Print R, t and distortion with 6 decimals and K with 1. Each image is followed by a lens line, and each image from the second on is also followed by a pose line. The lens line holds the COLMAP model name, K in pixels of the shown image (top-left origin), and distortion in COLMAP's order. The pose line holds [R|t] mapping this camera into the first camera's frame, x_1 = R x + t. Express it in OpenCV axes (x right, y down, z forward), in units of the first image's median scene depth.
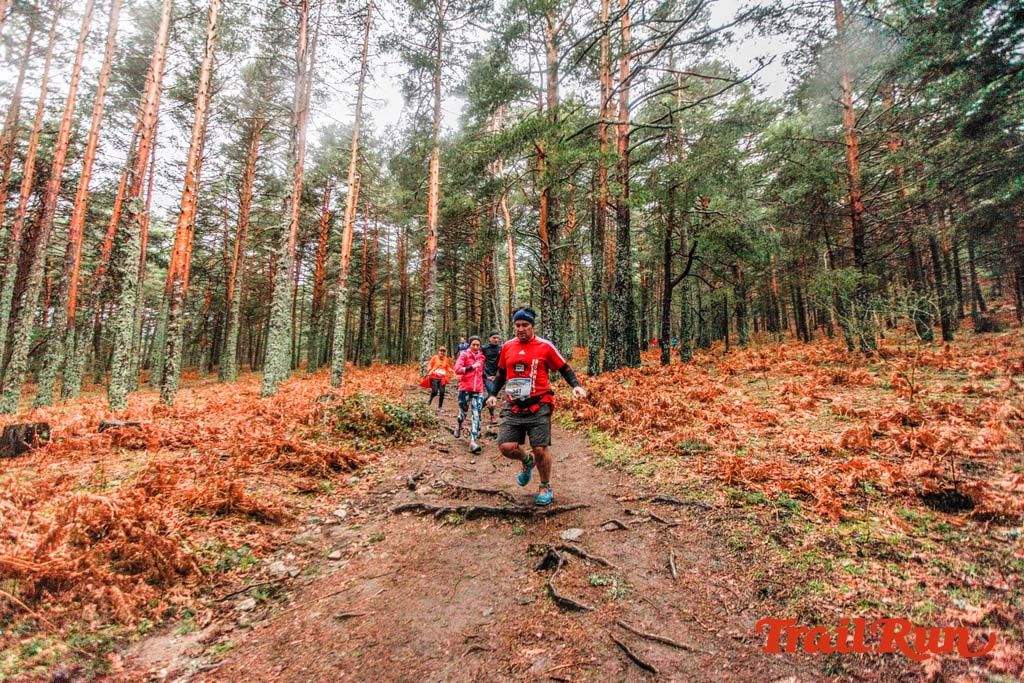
lens RADIAL K [[494.1, 0, 498.1], [0, 494.1, 345.5], [0, 0, 1]] dist [-0.042665, 0.028896]
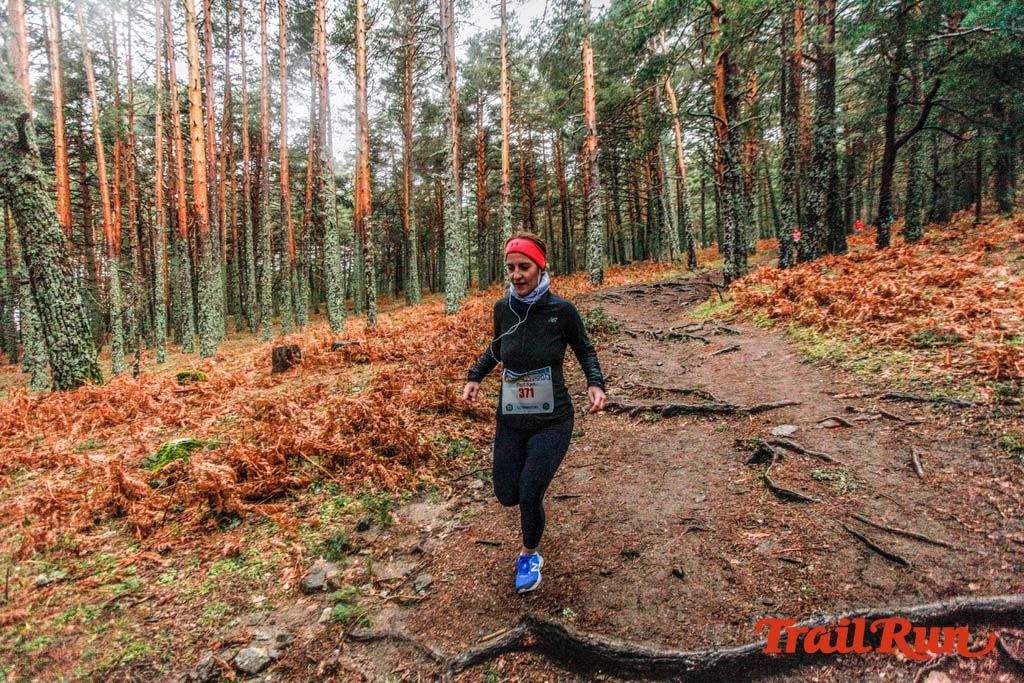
lens RADIAL K [[494.1, 0, 498.3], [0, 494.1, 345.9], [0, 0, 1]] dist [-0.042665, 0.028896]
pose [[0.943242, -0.040263, -0.329657, -0.034638], [0.099269, 0.981425, 0.164169, 0.006340], [0.316923, -0.187576, 0.929718, -0.019922]]
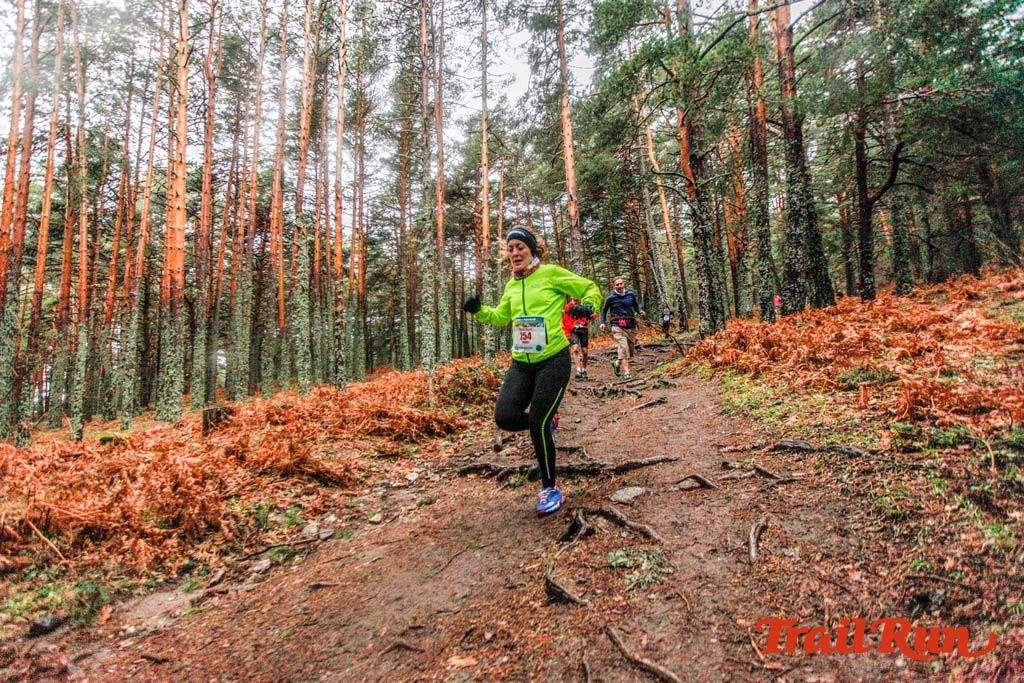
lens RADIAL K [[494.1, 0, 498.5], [0, 494.1, 345.2], [0, 0, 1]] dist [-0.042665, 0.028896]
pose [[0.933793, -0.094934, -0.344990, 0.151871], [0.108000, 0.993973, 0.018807, 0.088208], [0.341125, -0.054820, 0.938418, 0.184082]]
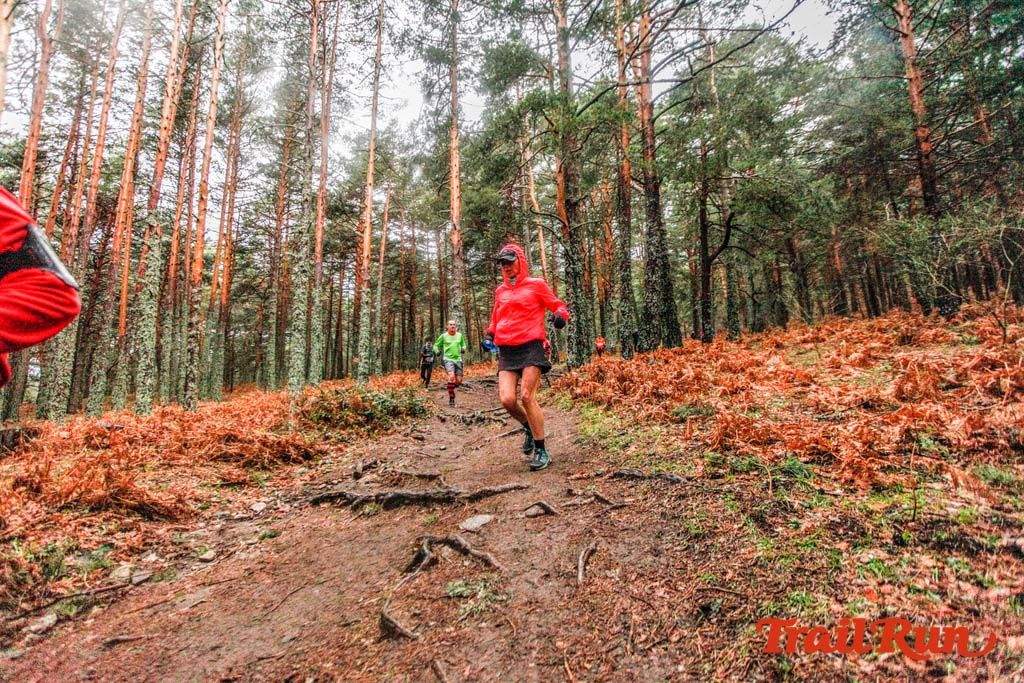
lens RADIAL K [[494.1, 0, 498.1], [0, 494.1, 344.8], [0, 0, 1]] dist [-0.042665, 0.028896]
pose [[0.992714, -0.056974, -0.106170, 0.171283], [0.055817, 0.998345, -0.013842, 0.088520], [0.106783, 0.007815, 0.994252, 0.187048]]
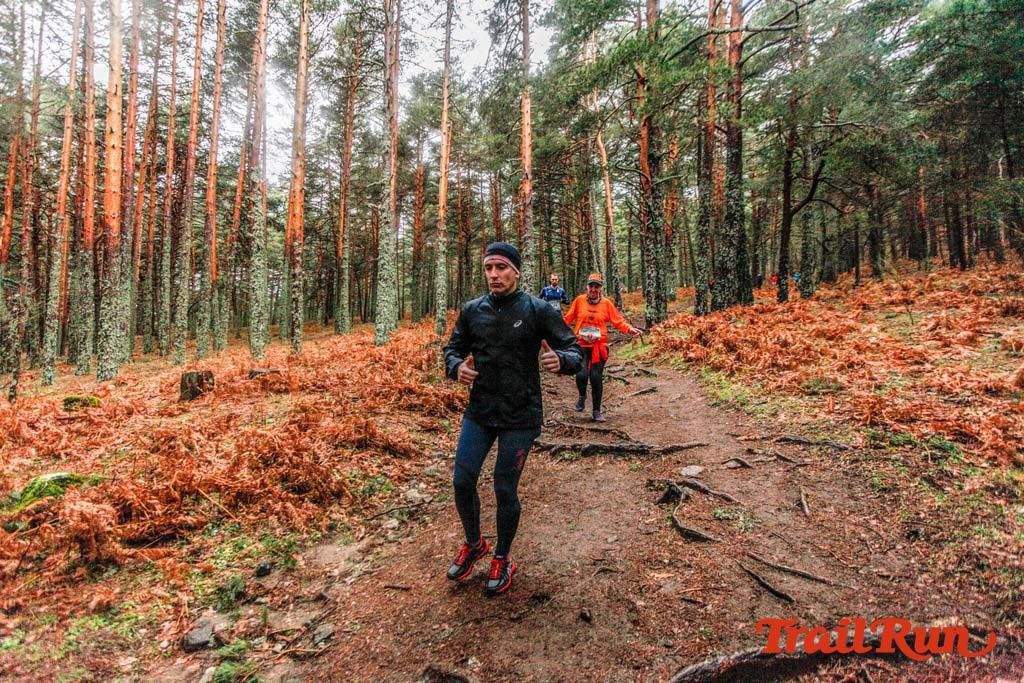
lens RADIAL K [[494.1, 0, 497.7], [0, 494.1, 344.1], [0, 0, 1]] dist [-0.042665, 0.028896]
pose [[0.980413, -0.022317, -0.195686, -0.023148], [0.043096, 0.993791, 0.102579, 0.004345], [0.192182, -0.109003, 0.975287, -0.015238]]
